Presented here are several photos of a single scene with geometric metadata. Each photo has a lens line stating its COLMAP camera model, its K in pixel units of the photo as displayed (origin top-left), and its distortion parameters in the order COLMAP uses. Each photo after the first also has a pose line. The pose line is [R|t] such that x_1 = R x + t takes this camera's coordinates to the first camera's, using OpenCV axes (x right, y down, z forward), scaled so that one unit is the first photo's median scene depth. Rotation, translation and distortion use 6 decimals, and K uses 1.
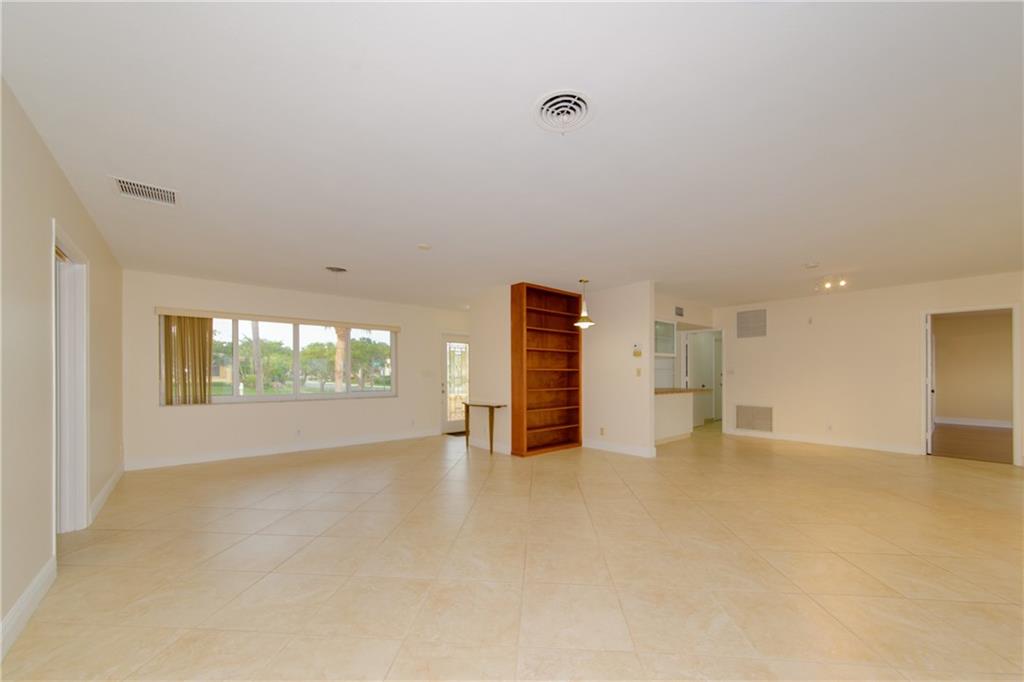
lens RADIAL K [[378.1, 0, 509.2], [0, 378.1, 380.1], [0, 0, 1]] dist [-0.000629, -0.000102]
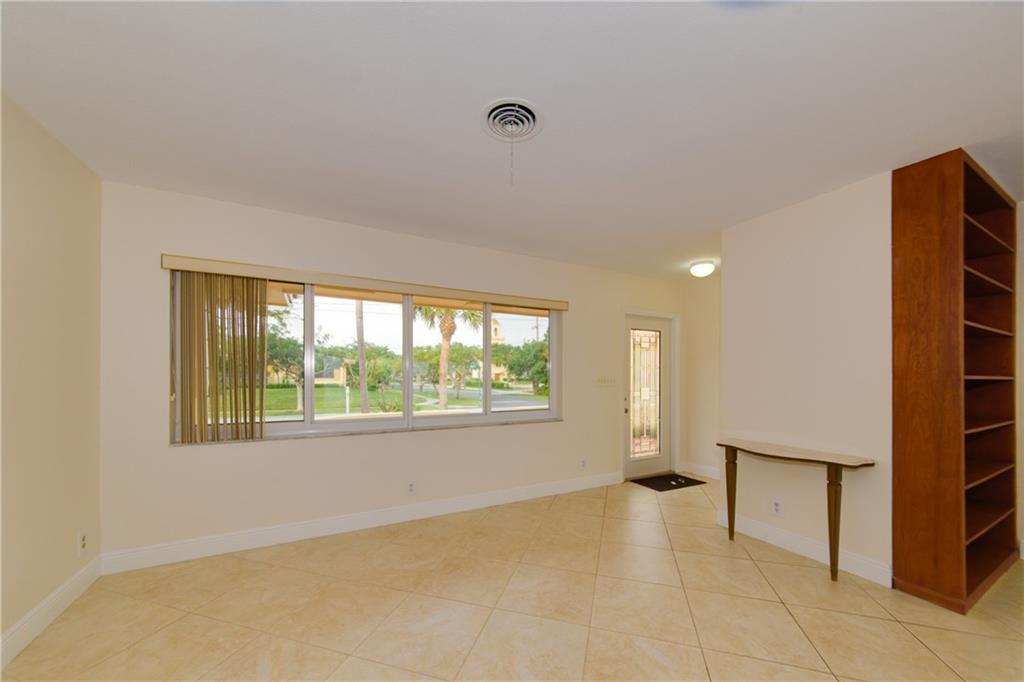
lens RADIAL K [[378.1, 0, 509.2], [0, 378.1, 380.1], [0, 0, 1]] dist [-0.000629, -0.000102]
pose [[0.974060, 0.005914, -0.226214, -0.214707], [-0.007515, 0.999952, -0.006219, -0.013382], [0.226166, 0.007758, 0.974058, 0.362366]]
